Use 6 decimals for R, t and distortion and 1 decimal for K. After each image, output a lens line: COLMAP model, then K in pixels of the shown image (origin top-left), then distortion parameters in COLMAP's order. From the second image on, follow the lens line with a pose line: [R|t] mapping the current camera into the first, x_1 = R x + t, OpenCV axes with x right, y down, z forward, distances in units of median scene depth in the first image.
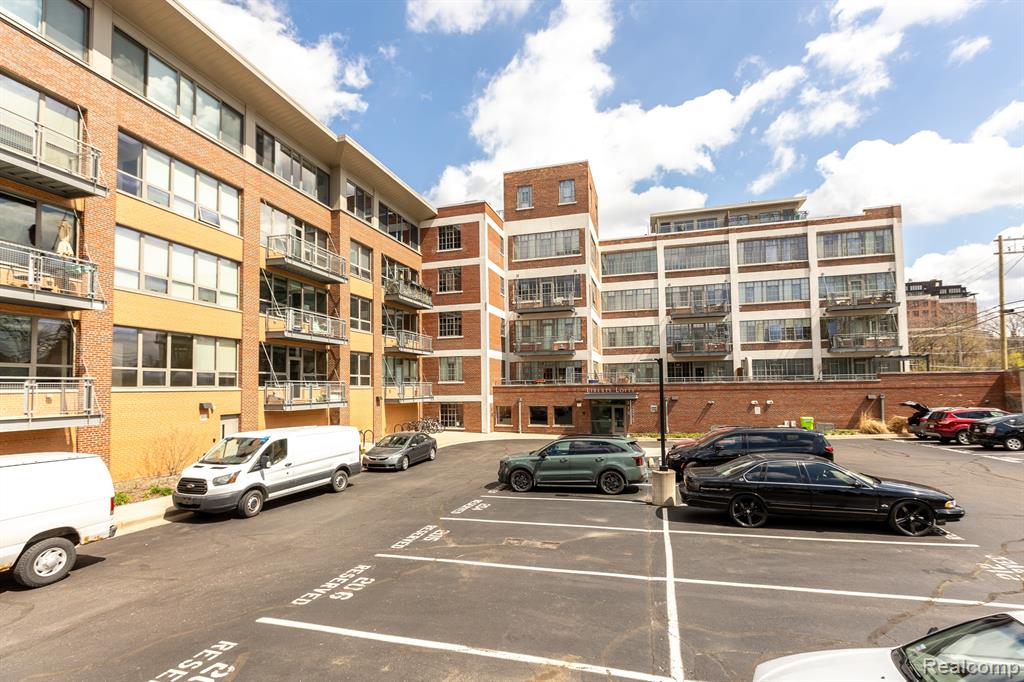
lens RADIAL K [[447.0, 0, 512.1], [0, 447.0, 372.2], [0, 0, 1]] dist [0.001530, 0.000240]
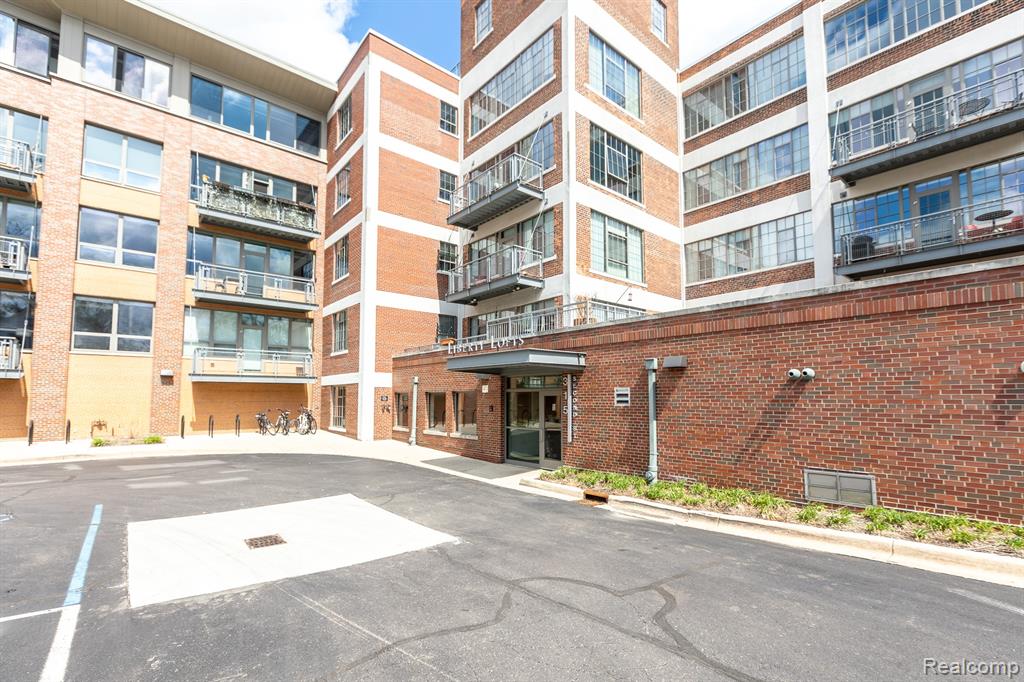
lens RADIAL K [[447.0, 0, 512.1], [0, 447.0, 372.2], [0, 0, 1]] dist [0.001530, 0.000240]
pose [[0.841020, -0.015934, -0.540769, 0.368315], [0.008089, 0.999825, -0.016880, 0.058237], [0.540943, 0.009822, 0.841002, 0.584017]]
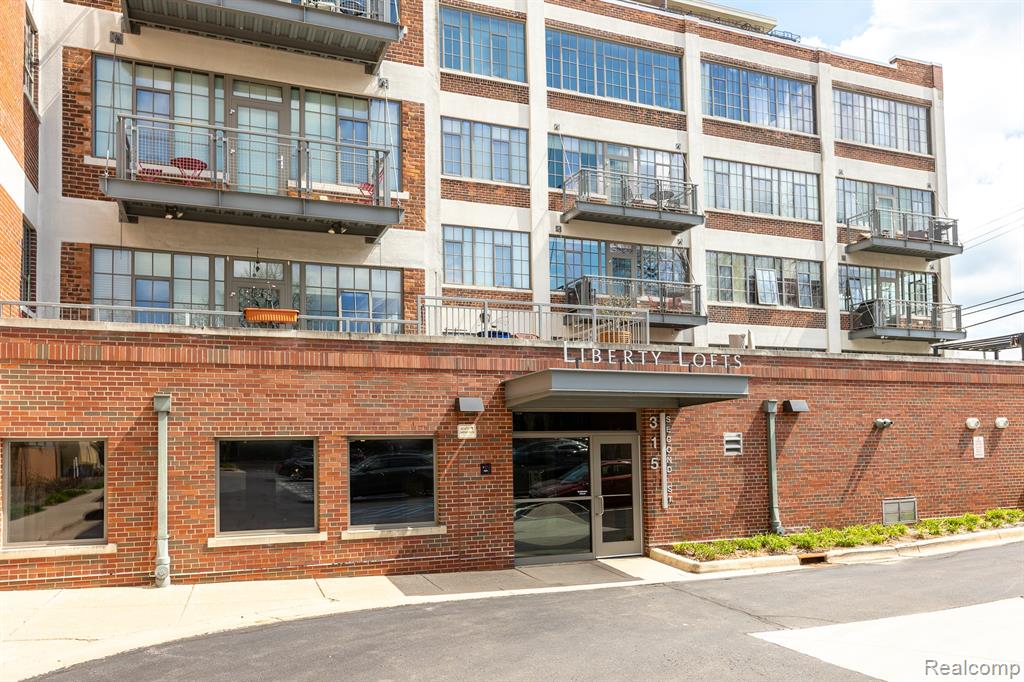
lens RADIAL K [[755.4, 0, 511.0], [0, 755.4, 421.7], [0, 0, 1]] dist [0.004046, 0.002393]
pose [[0.789057, 0.027338, 0.613711, -0.057556], [-0.016618, 0.999594, -0.023161, 0.069111], [-0.614095, 0.008077, 0.789191, 0.621985]]
